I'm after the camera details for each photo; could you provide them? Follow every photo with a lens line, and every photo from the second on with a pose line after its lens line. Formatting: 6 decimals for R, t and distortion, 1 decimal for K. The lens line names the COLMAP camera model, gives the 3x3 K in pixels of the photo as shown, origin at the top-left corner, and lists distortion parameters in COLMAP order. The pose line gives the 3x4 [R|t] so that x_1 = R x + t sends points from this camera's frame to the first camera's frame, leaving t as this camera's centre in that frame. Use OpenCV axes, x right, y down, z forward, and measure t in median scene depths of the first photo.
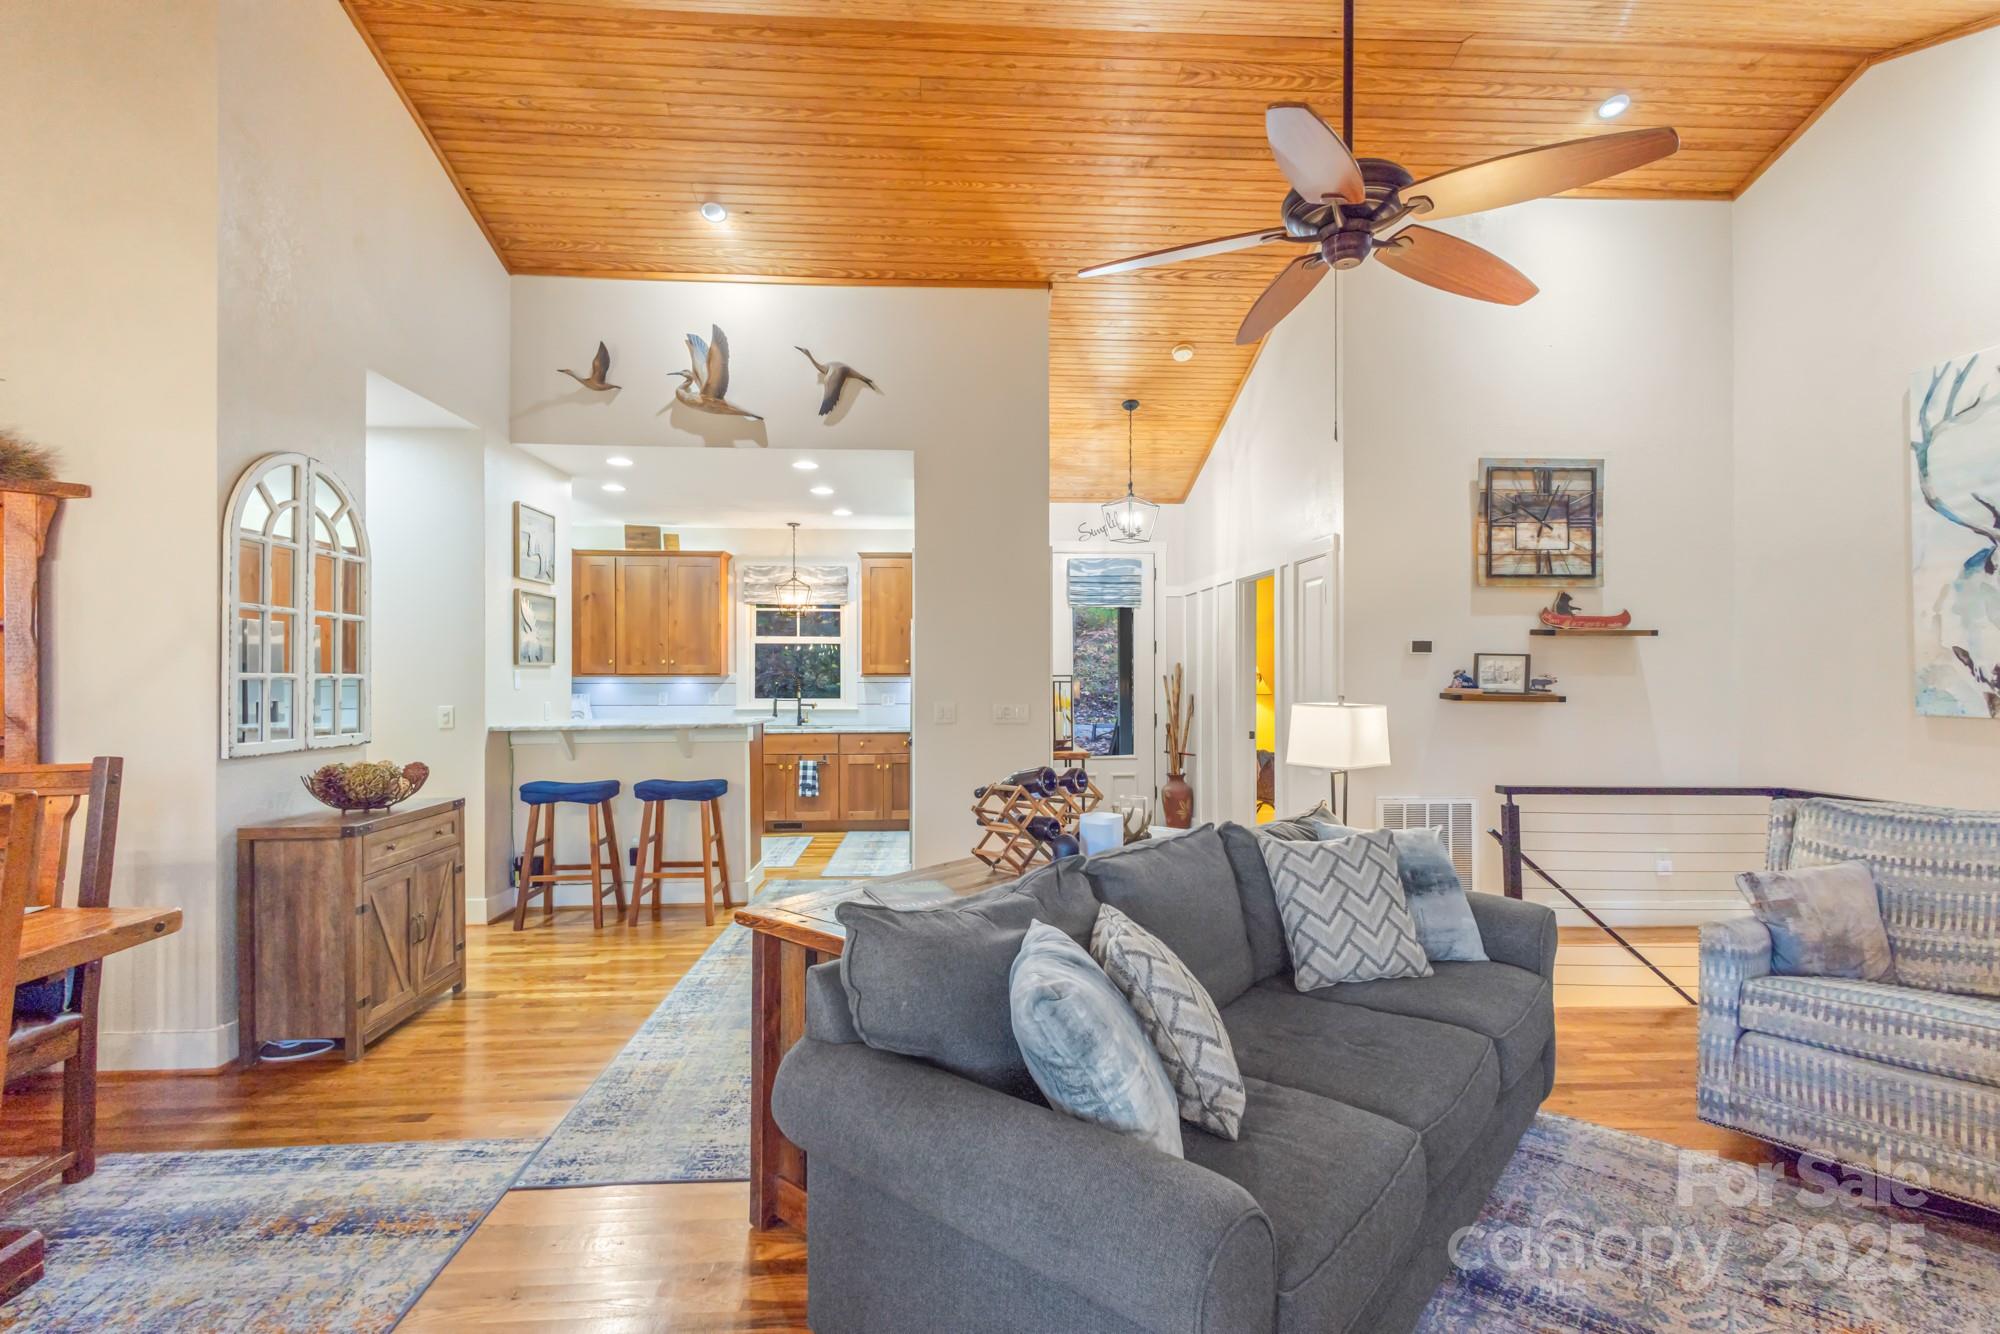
lens RADIAL K [[928.2, 0, 1009.4], [0, 928.2, 670.9], [0, 0, 1]] dist [0.013205, -0.002800]
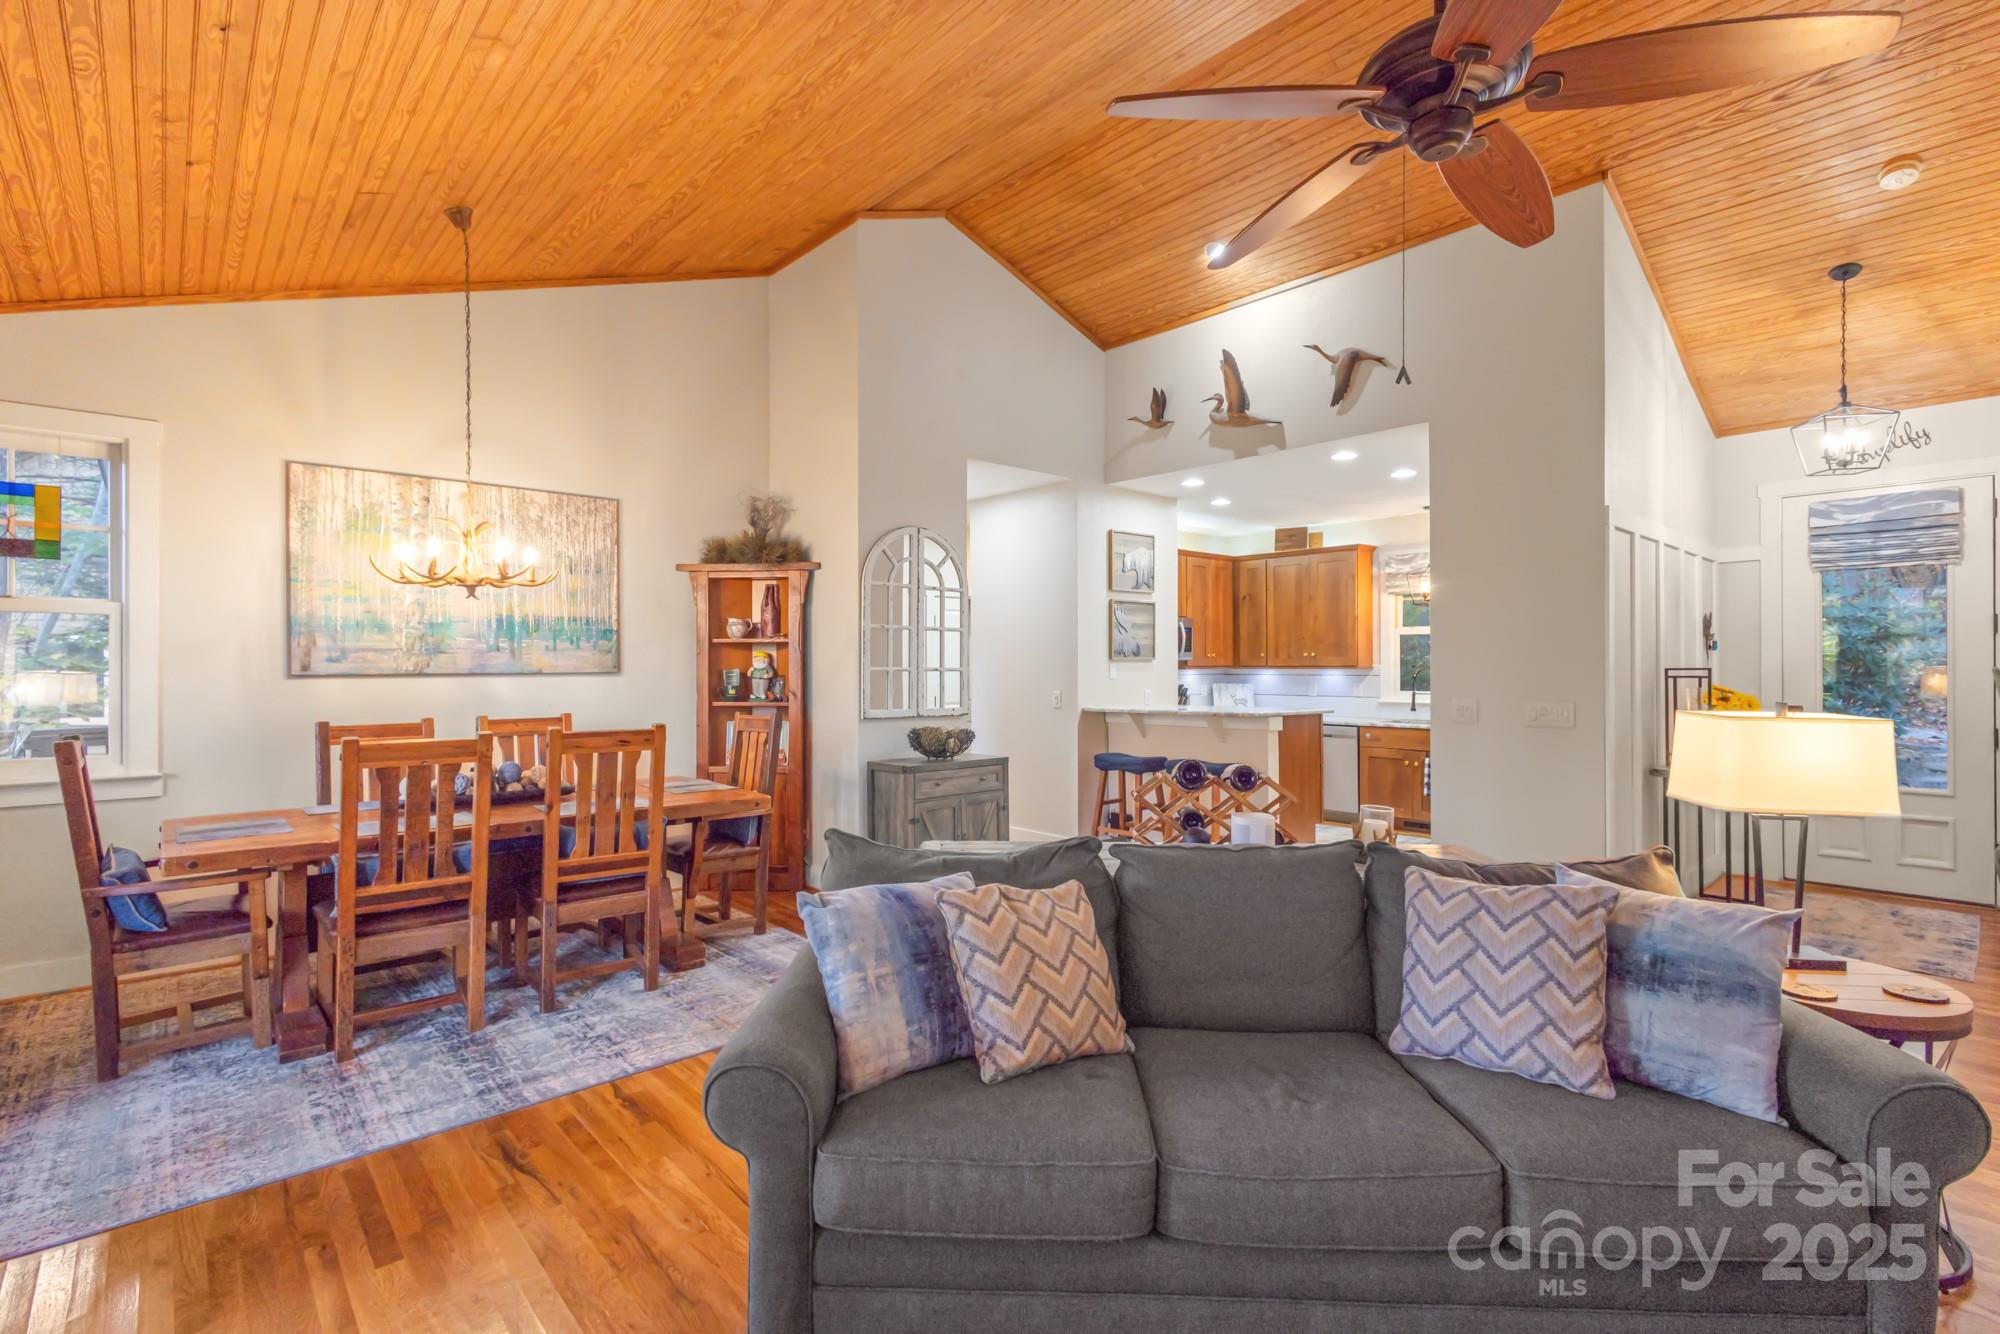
lens RADIAL K [[928.2, 0, 987.8], [0, 928.2, 667.3], [0, 0, 1]] dist [0.013205, -0.002800]
pose [[0.613259, 0.000330, -0.789882, 0.362178], [0.004836, 0.999980, 0.004173, -0.002344], [0.789867, -0.006379, 0.613244, 0.098914]]
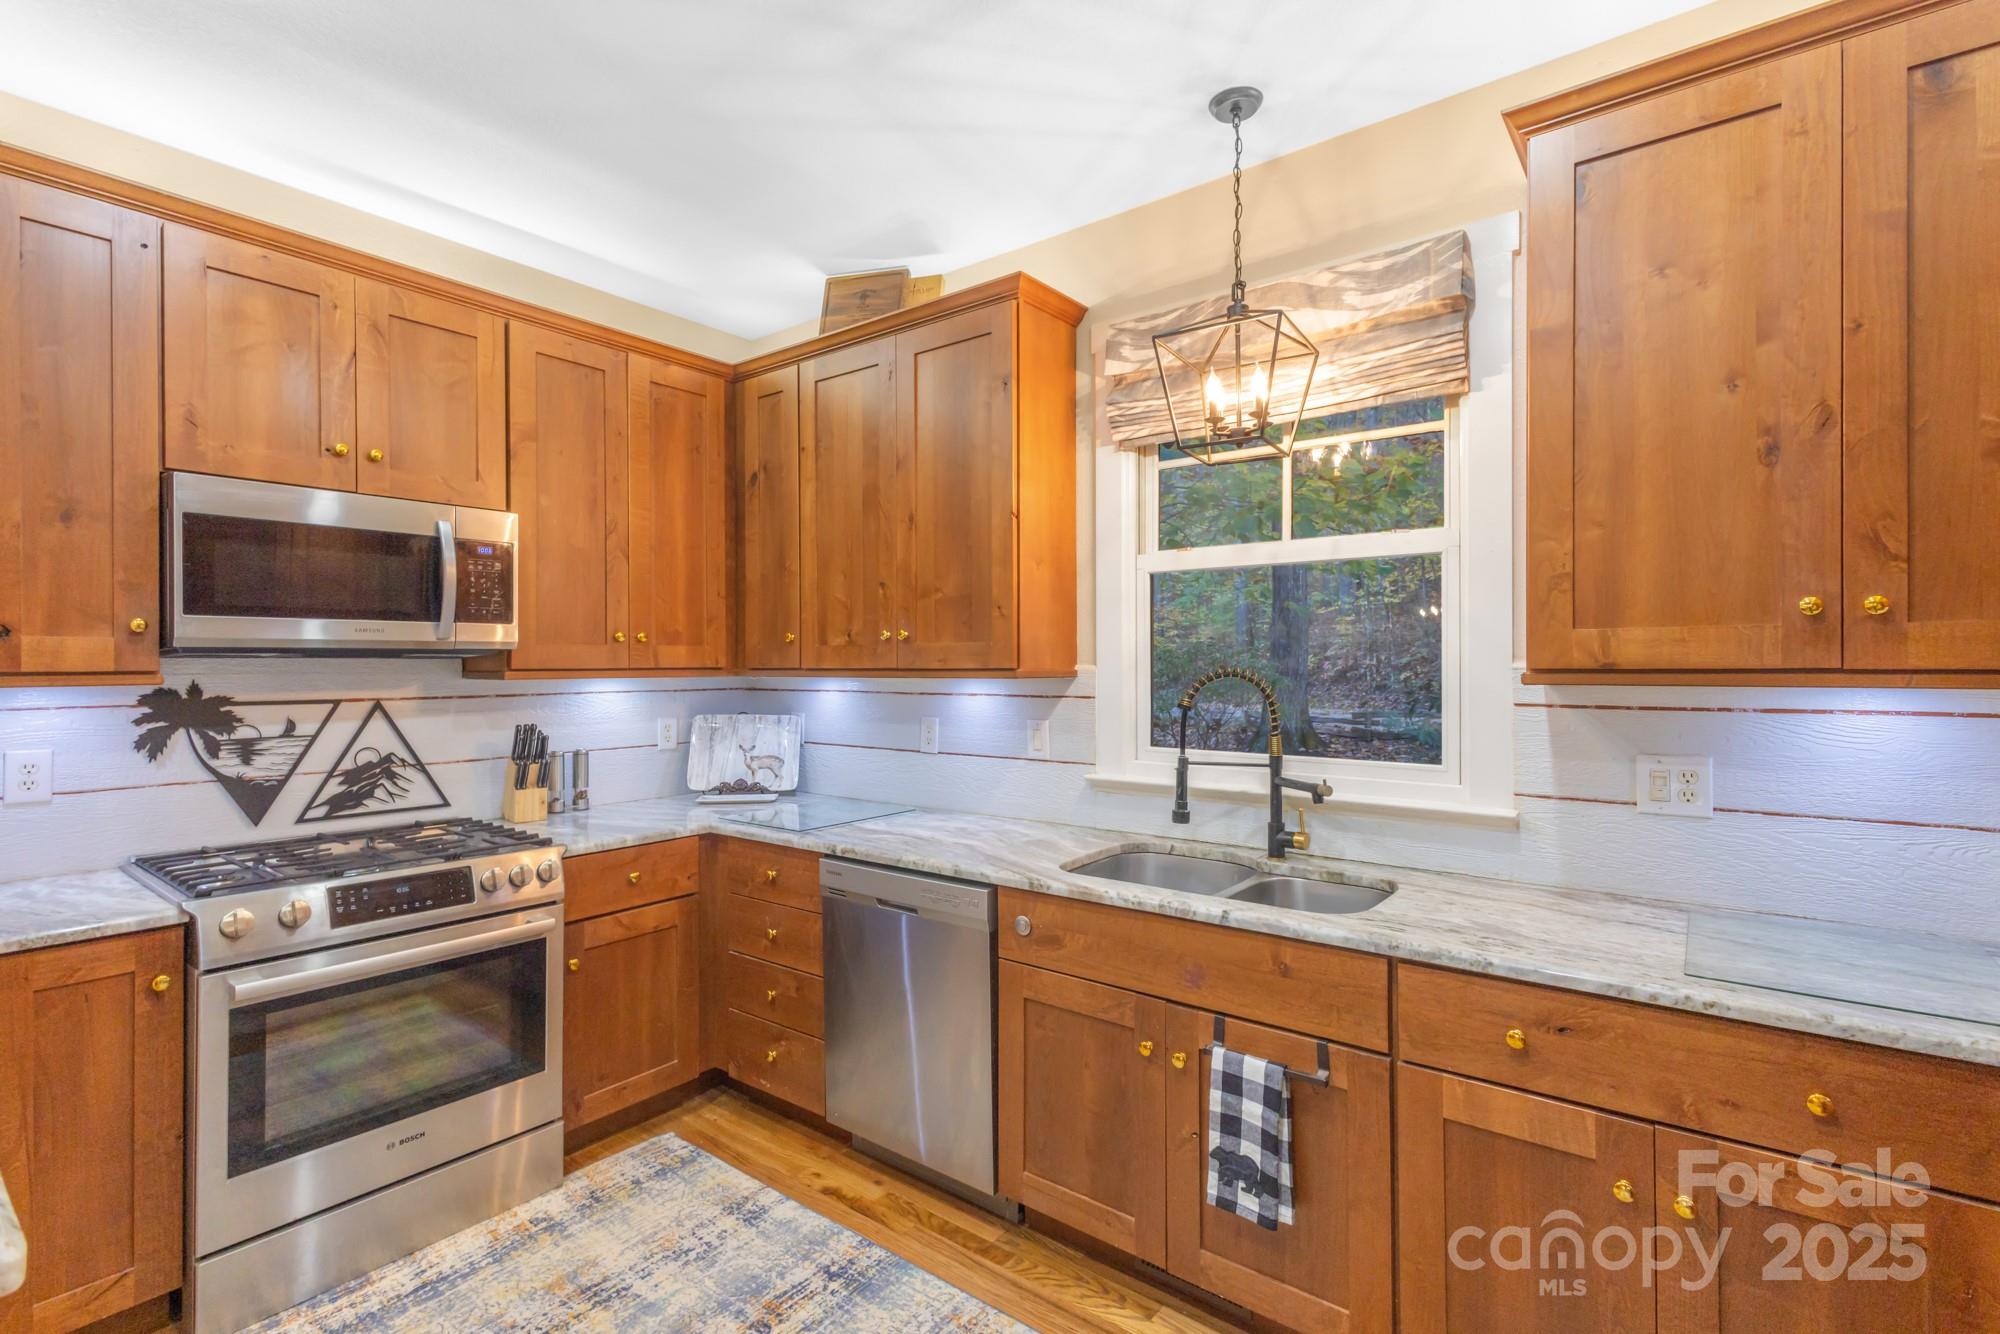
lens RADIAL K [[928.2, 0, 985.3], [0, 928.2, 666.1], [0, 0, 1]] dist [0.013205, -0.002800]
pose [[0.737454, -0.001184, -0.675396, -0.160531], [0.004032, 0.999988, 0.002649, 0.001881], [0.675385, -0.004677, 0.737450, 1.148219]]
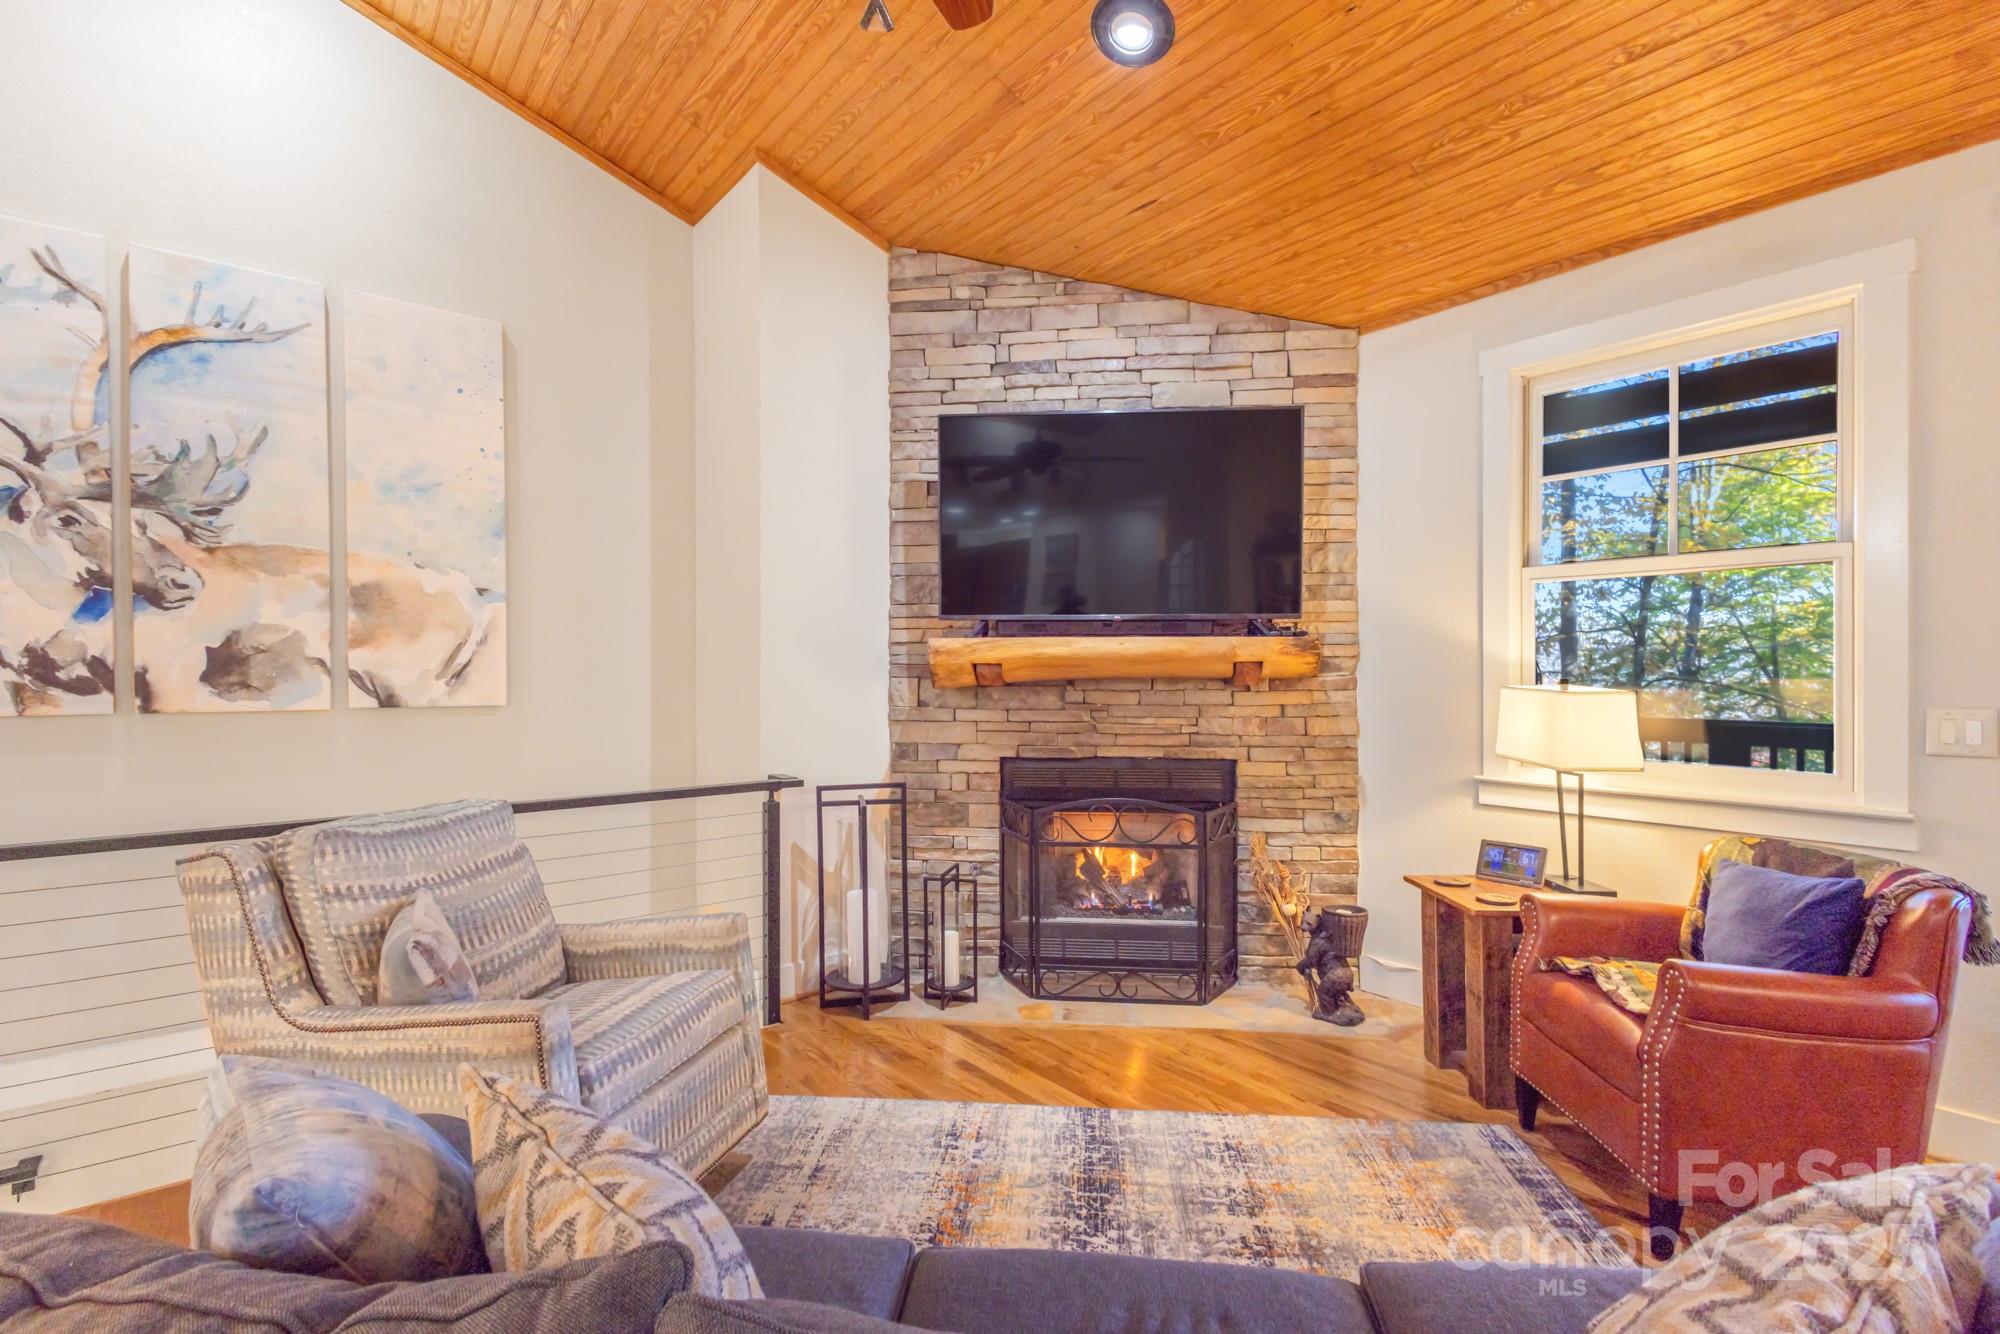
lens RADIAL K [[928.2, 0, 1009.8], [0, 928.2, 659.4], [0, 0, 1]] dist [0.013205, -0.002800]
pose [[-0.588808, 0.009354, 0.808219, -0.013064], [0.000089, 0.999934, -0.011508, 0.010517], [-0.808273, -0.006704, -0.588770, 0.595272]]
